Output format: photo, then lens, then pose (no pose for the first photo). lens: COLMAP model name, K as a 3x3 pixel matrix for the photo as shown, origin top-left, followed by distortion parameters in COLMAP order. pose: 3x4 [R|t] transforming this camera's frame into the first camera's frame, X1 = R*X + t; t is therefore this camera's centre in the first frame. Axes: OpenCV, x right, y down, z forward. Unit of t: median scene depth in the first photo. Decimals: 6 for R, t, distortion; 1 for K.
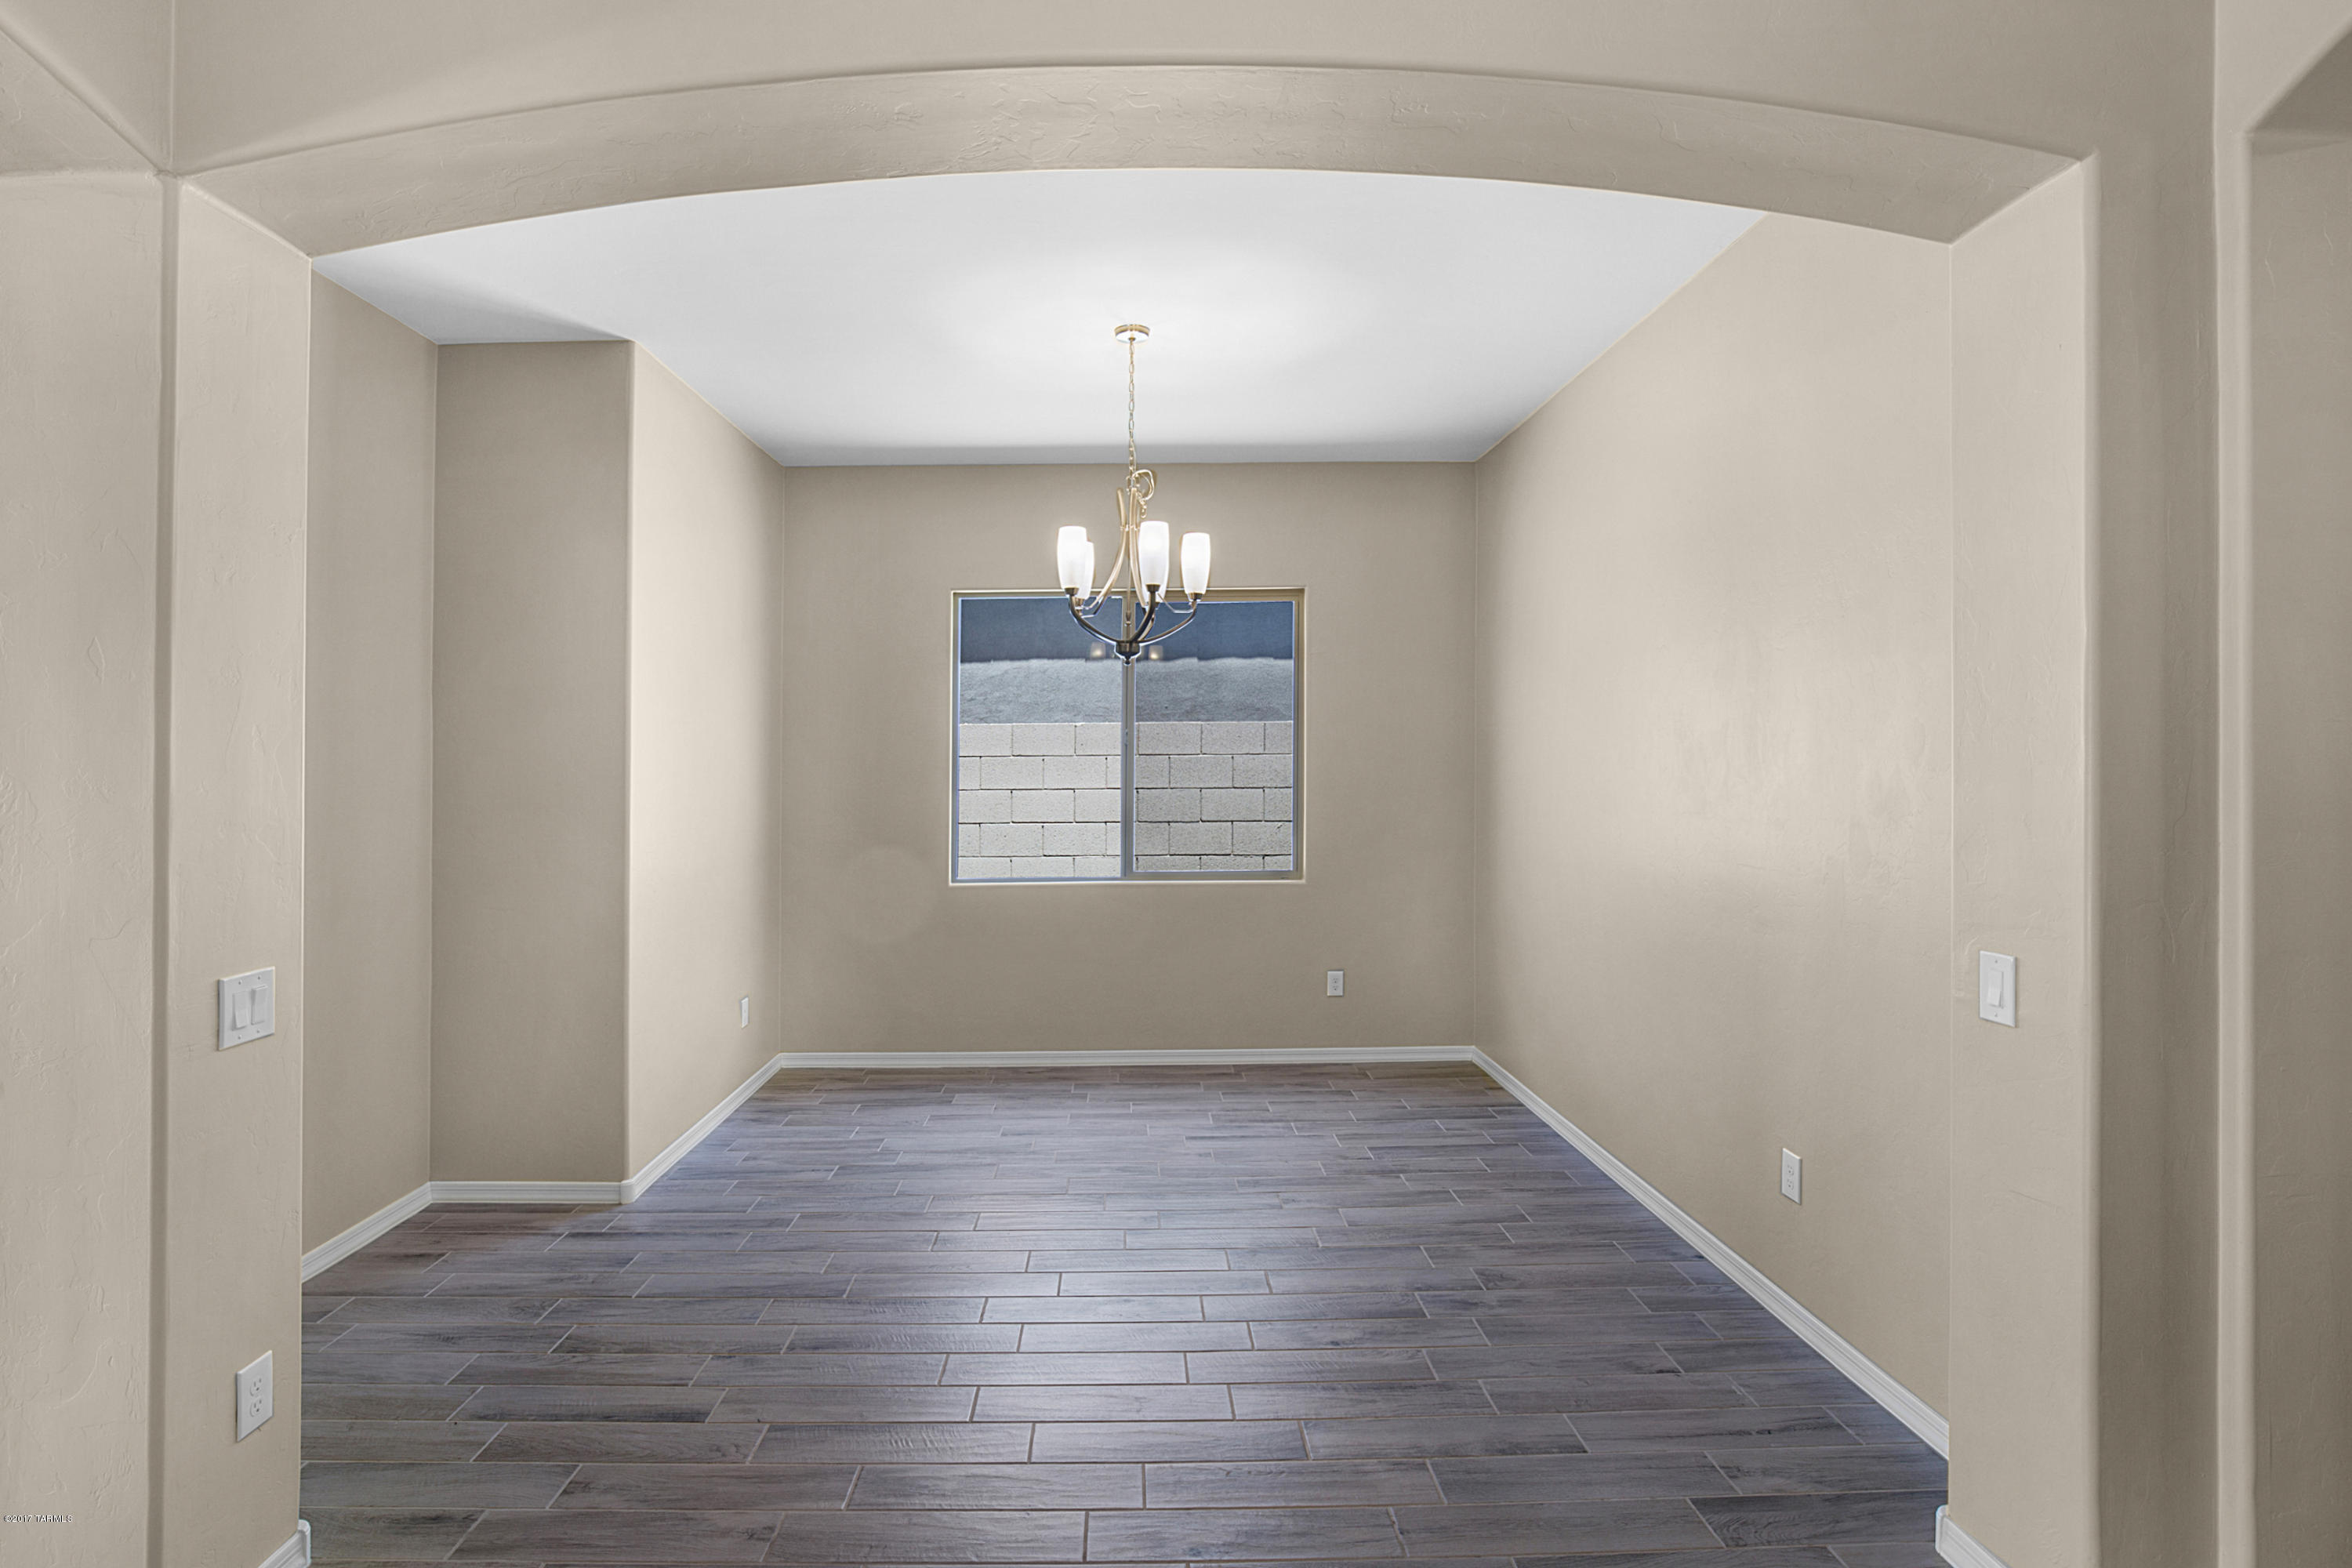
lens RADIAL K [[1170.1, 0, 1174.2], [0, 1170.1, 747.7], [0, 0, 1]] dist [-0.032121, 0.002650]
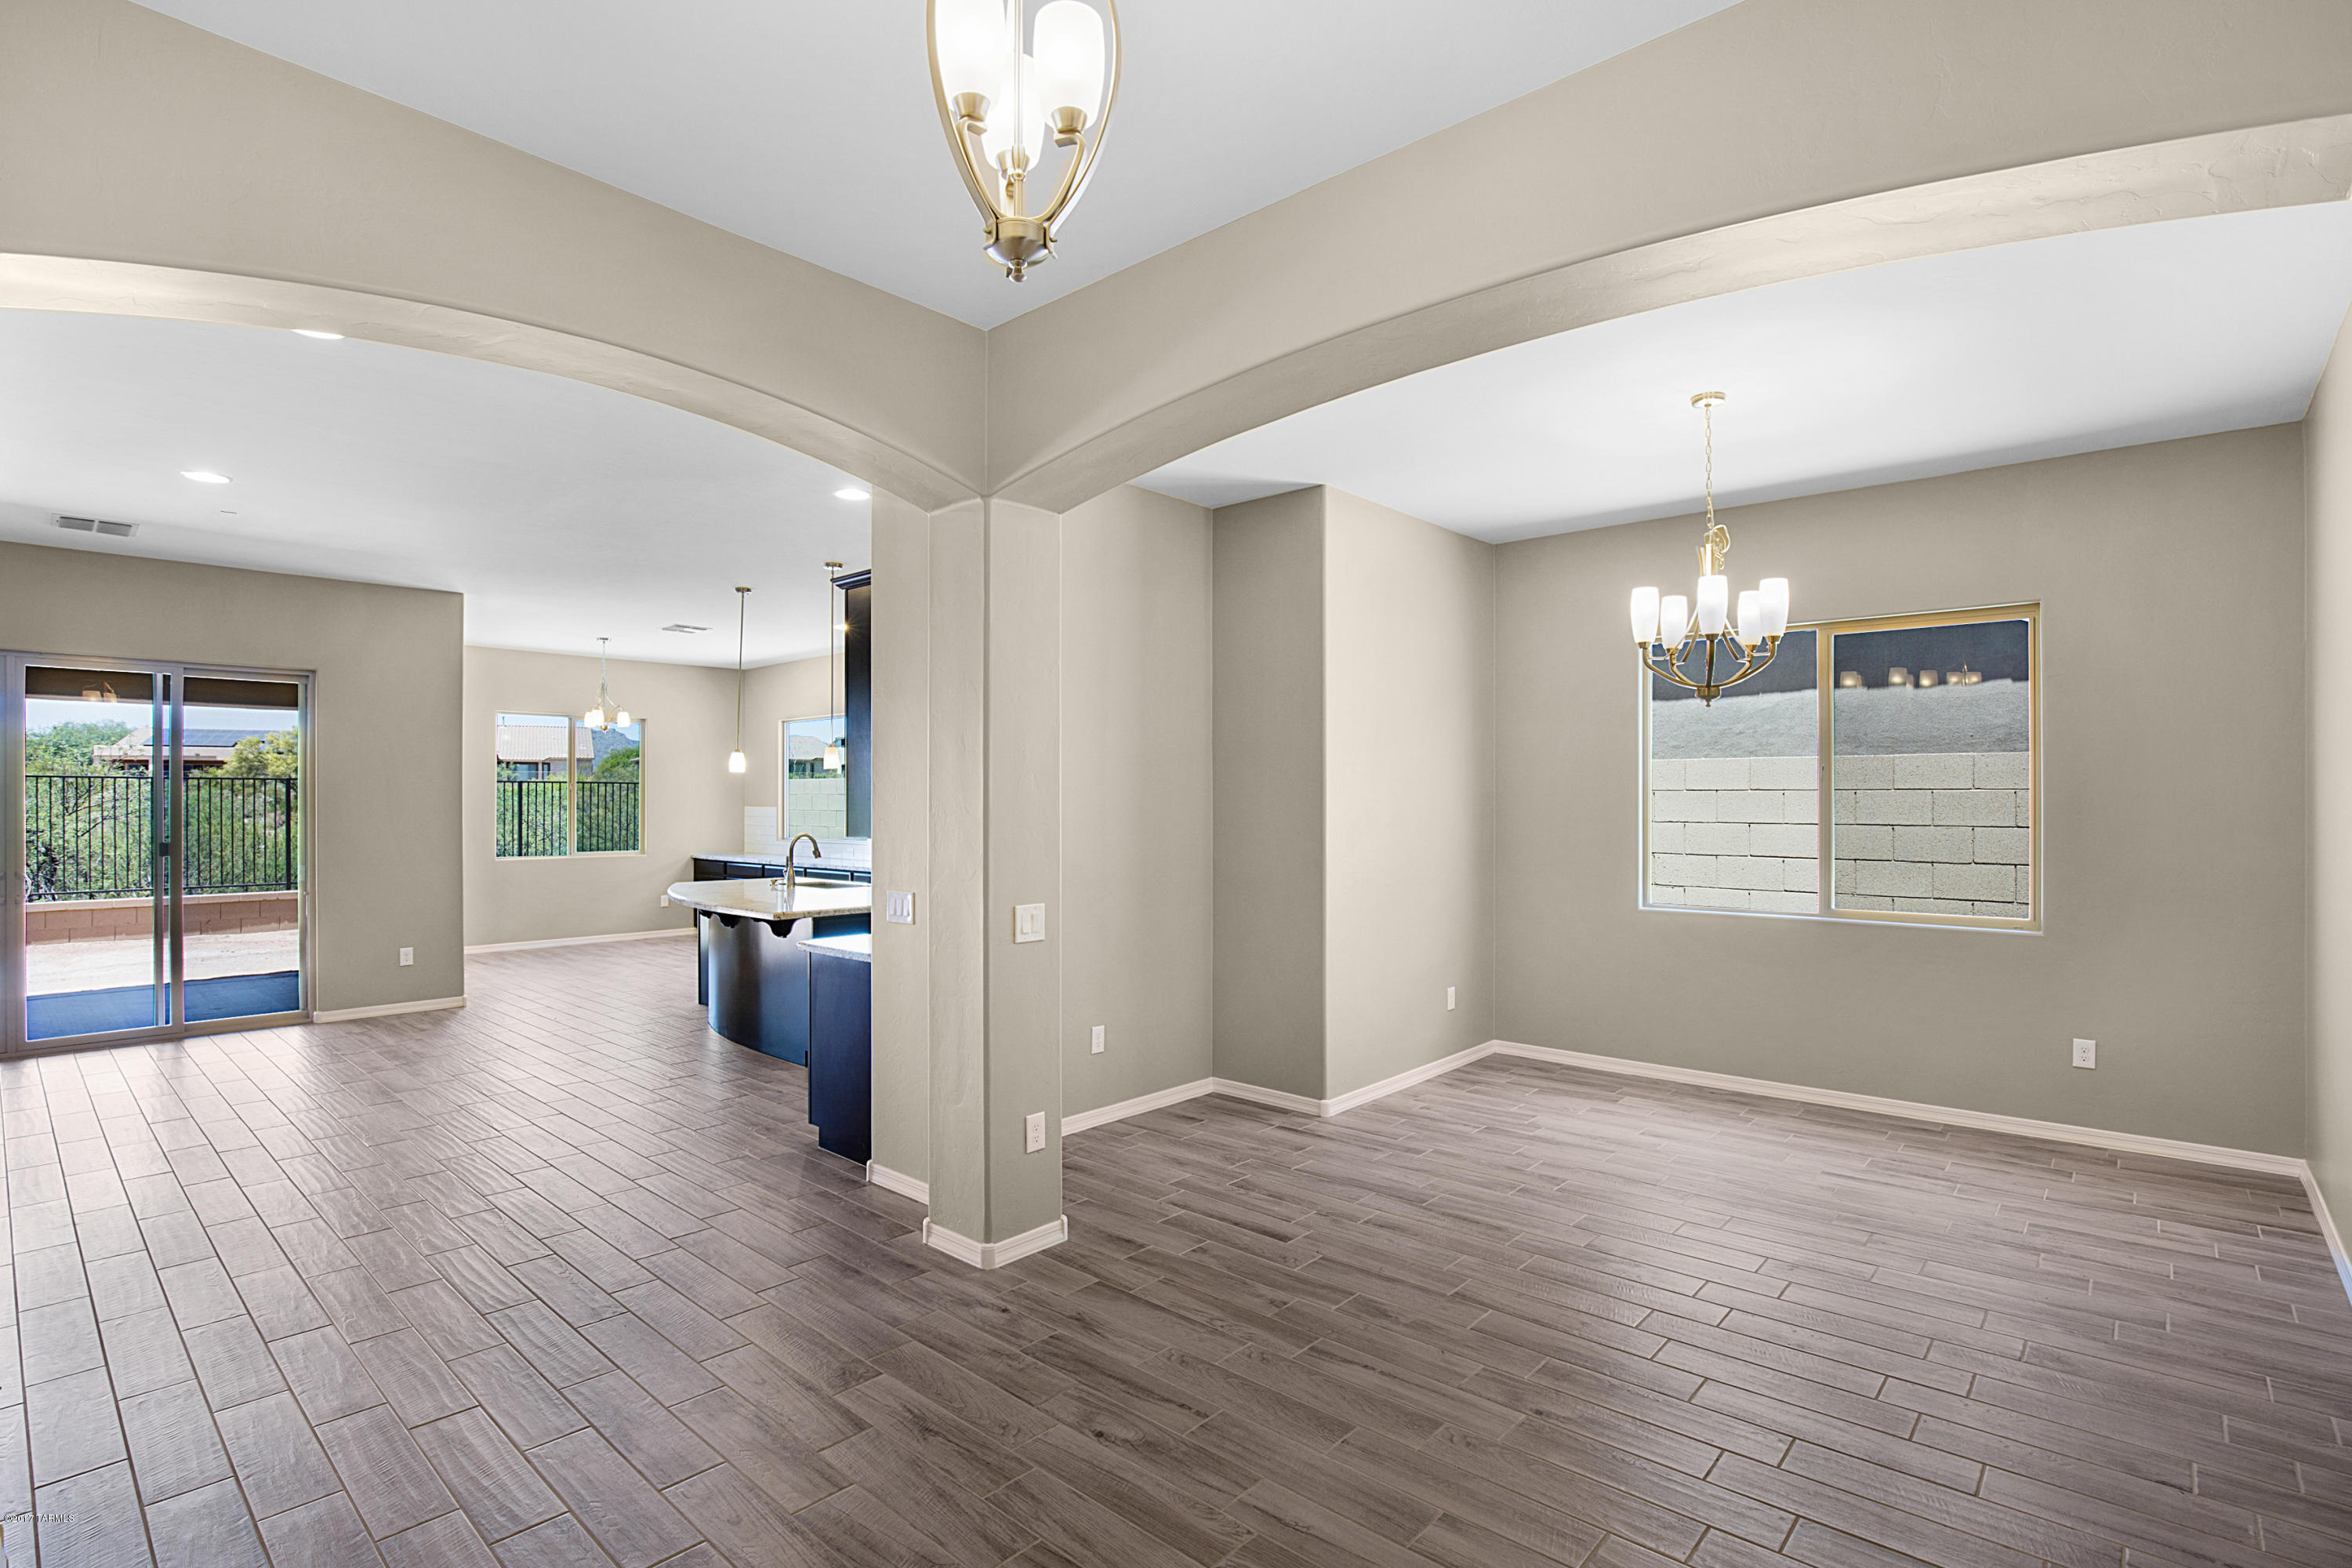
lens RADIAL K [[1093.2, 0, 1145.6], [0, 1093.2, 795.1], [0, 0, 1]] dist [-0.031159, 0.000944]
pose [[0.733871, 0.008353, -0.679238, 0.230557], [0.001333, 0.999905, 0.013737, -0.004068], [0.679288, -0.010987, 0.733789, -0.079610]]
